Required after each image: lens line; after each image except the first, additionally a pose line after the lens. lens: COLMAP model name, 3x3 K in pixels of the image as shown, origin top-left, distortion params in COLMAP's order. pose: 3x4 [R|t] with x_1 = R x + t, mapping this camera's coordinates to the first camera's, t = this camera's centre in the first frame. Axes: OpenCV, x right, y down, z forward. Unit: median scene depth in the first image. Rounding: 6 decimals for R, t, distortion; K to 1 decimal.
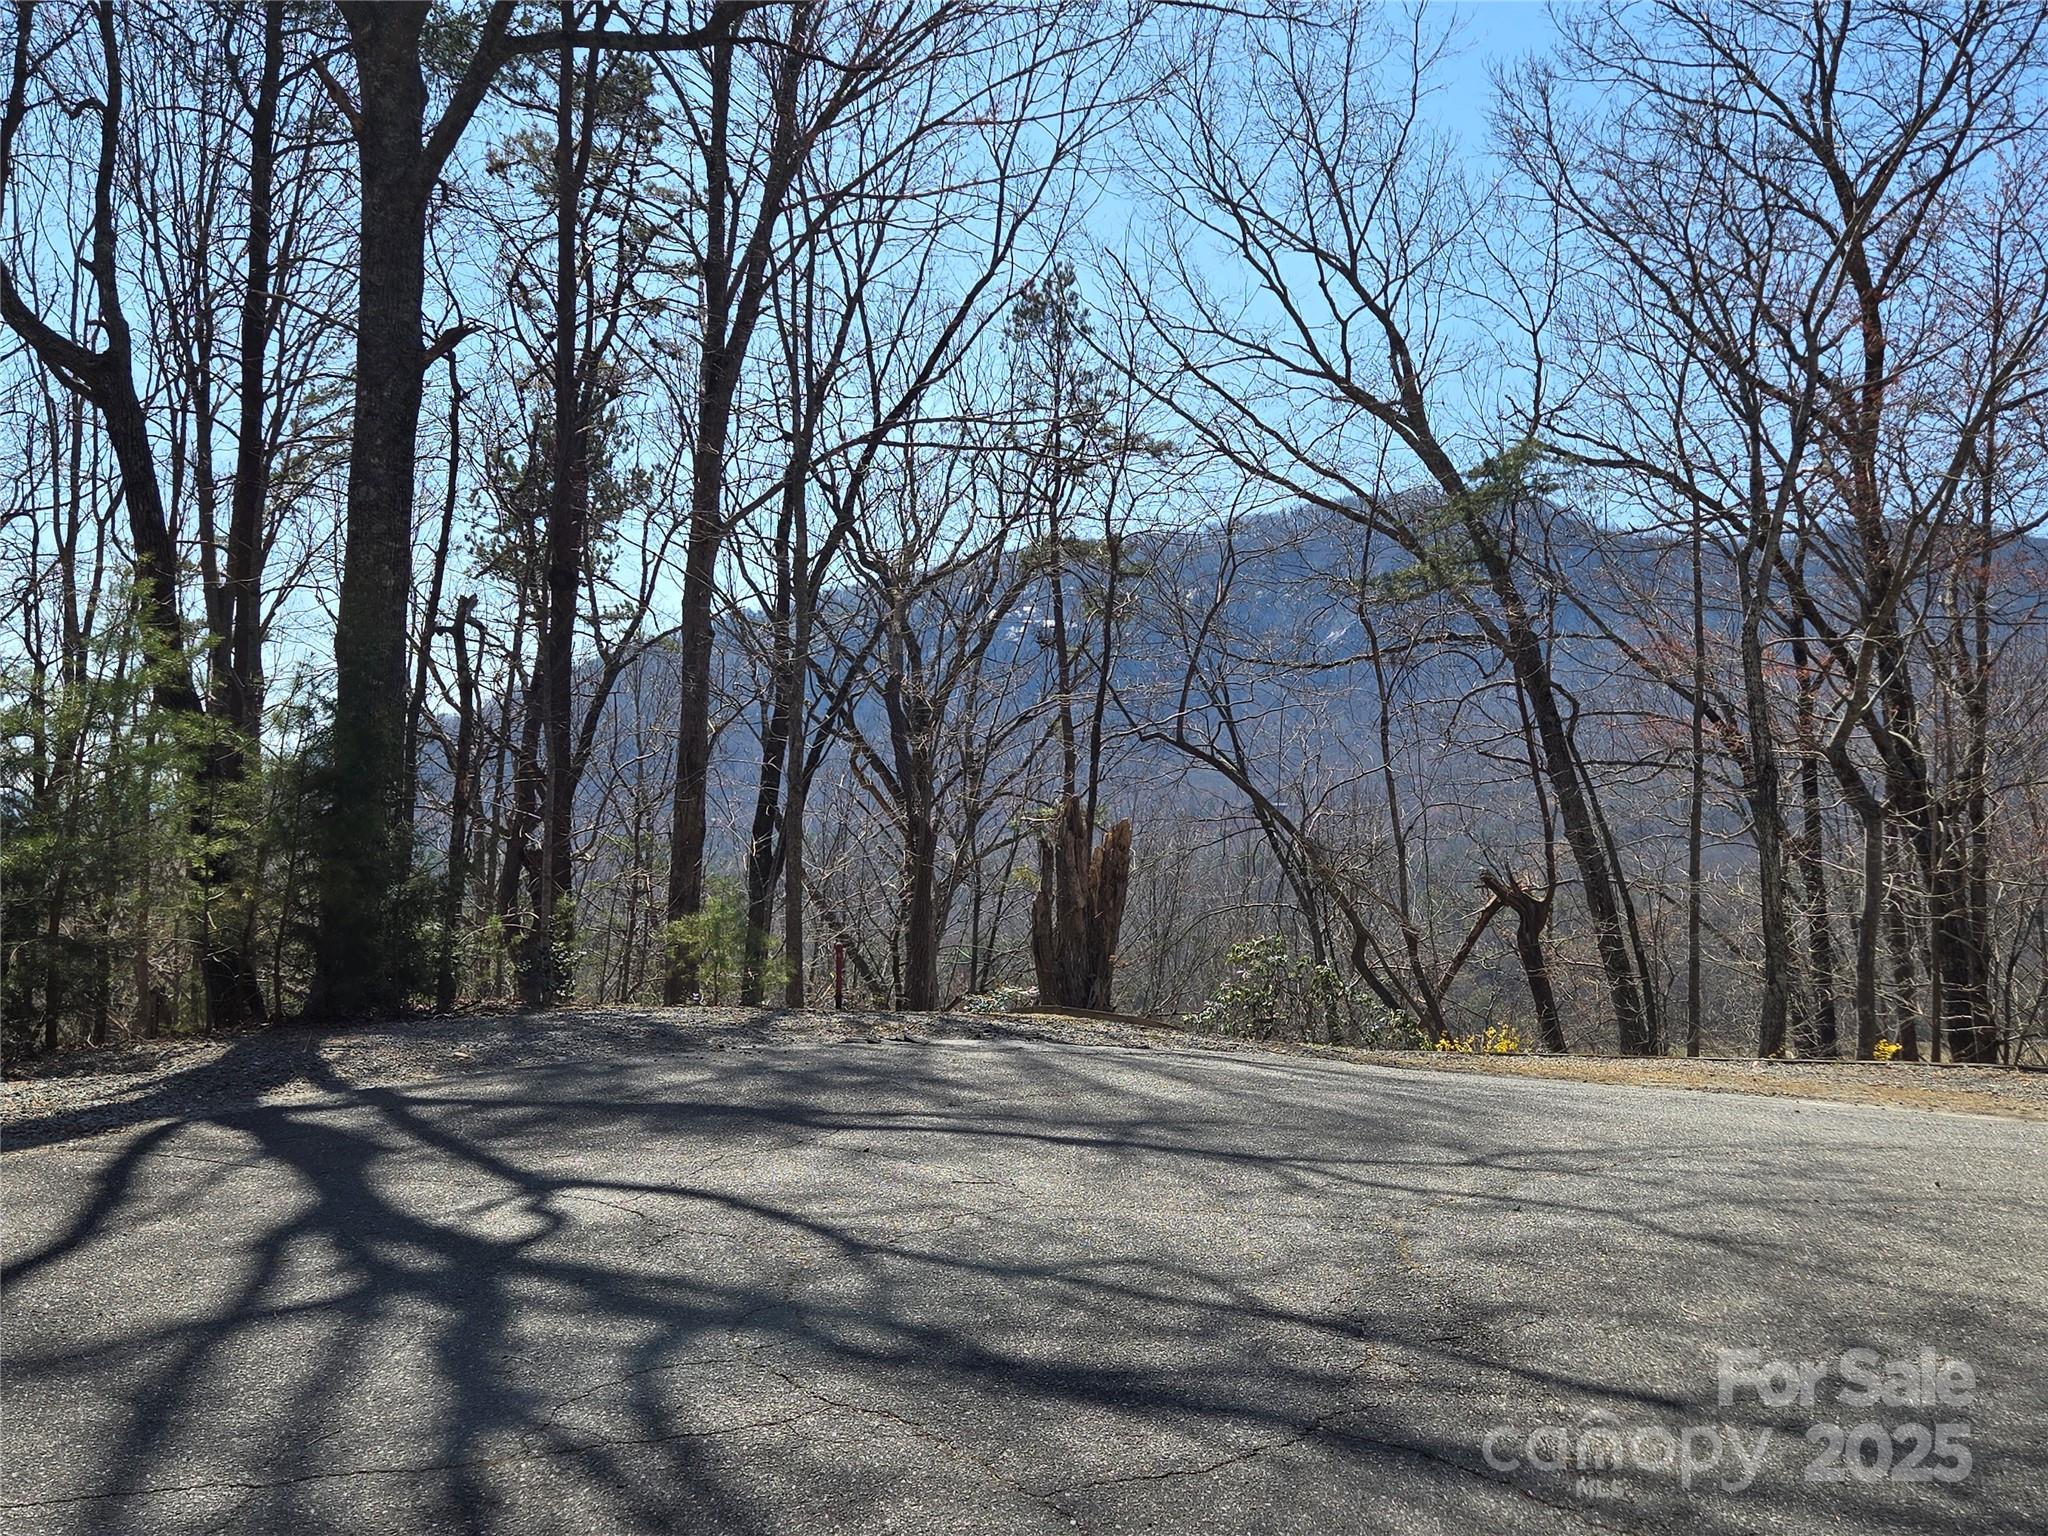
lens RADIAL K [[1981.2, 0, 988.2], [0, 1981.2, 766.9], [0, 0, 1]] dist [0.144164, -0.118600]
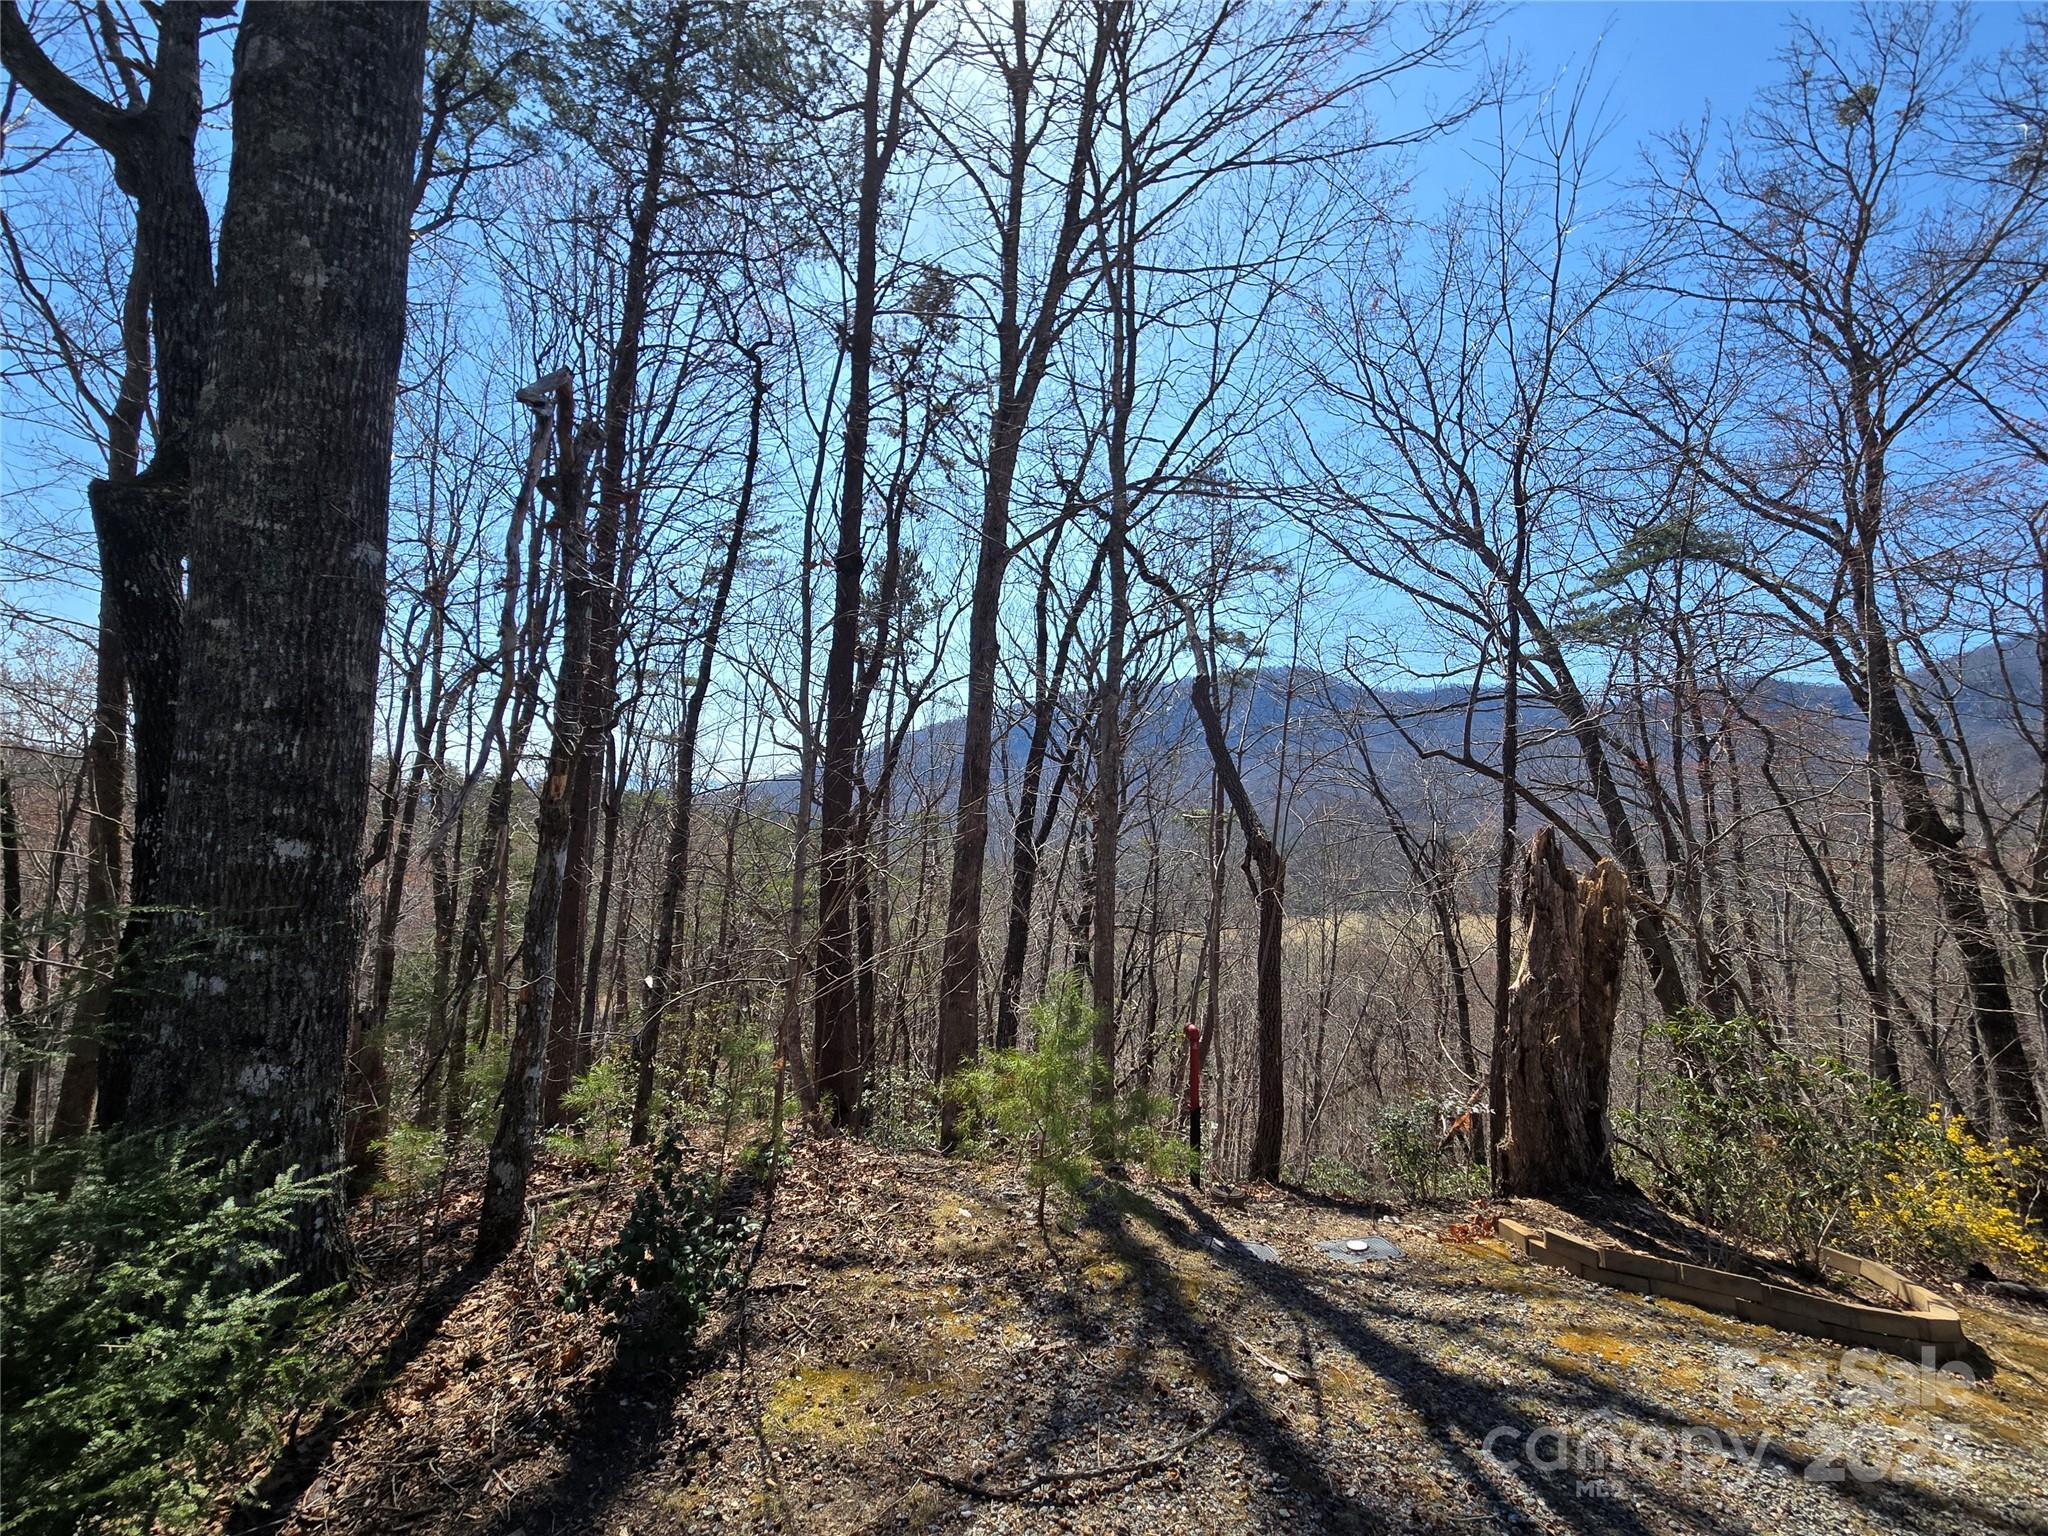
lens RADIAL K [[820.8, 0, 1024.0], [0, 820.8, 768.0], [0, 0, 1]] dist [0.000633, 0.000066]
pose [[0.997894, 0.013322, -0.063480, -0.065401], [-0.014462, 0.999742, -0.017542, 0.002971], [0.063230, 0.018423, 0.997829, 0.377689]]
